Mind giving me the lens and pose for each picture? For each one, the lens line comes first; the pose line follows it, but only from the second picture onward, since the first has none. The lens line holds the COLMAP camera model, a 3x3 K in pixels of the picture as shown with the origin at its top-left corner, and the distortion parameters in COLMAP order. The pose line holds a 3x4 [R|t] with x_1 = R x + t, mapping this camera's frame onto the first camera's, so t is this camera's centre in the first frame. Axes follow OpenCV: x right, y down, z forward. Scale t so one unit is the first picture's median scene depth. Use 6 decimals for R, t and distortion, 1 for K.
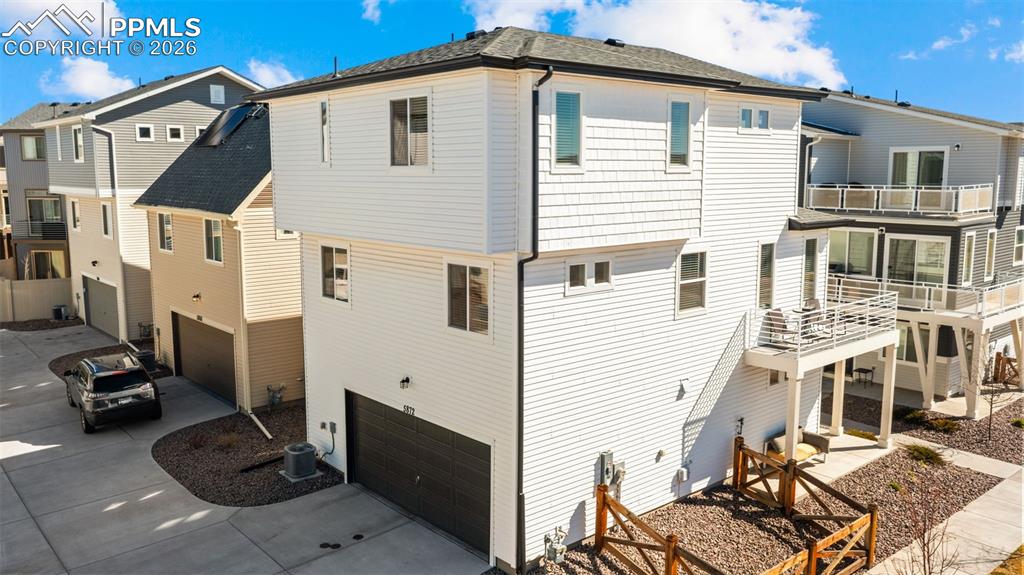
lens RADIAL K [[819.0, 0, 512.0], [0, 819.0, 287.5], [0, 0, 1]] dist [0.046086, -0.000527]
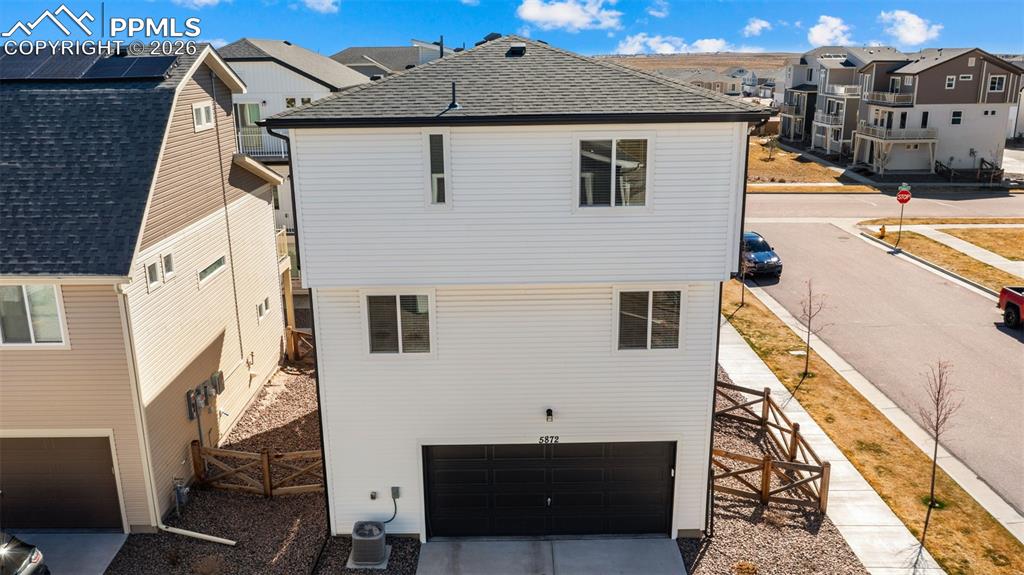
lens RADIAL K [[807.4, 0, 512.0], [0, 807.4, 287.5], [0, 0, 1]] dist [0.003345, 0.000504]
pose [[0.654257, -0.211782, 0.726014, -0.837688], [0.125867, 0.977094, 0.171596, -0.209047], [-0.745725, -0.020886, 0.665927, 0.381393]]
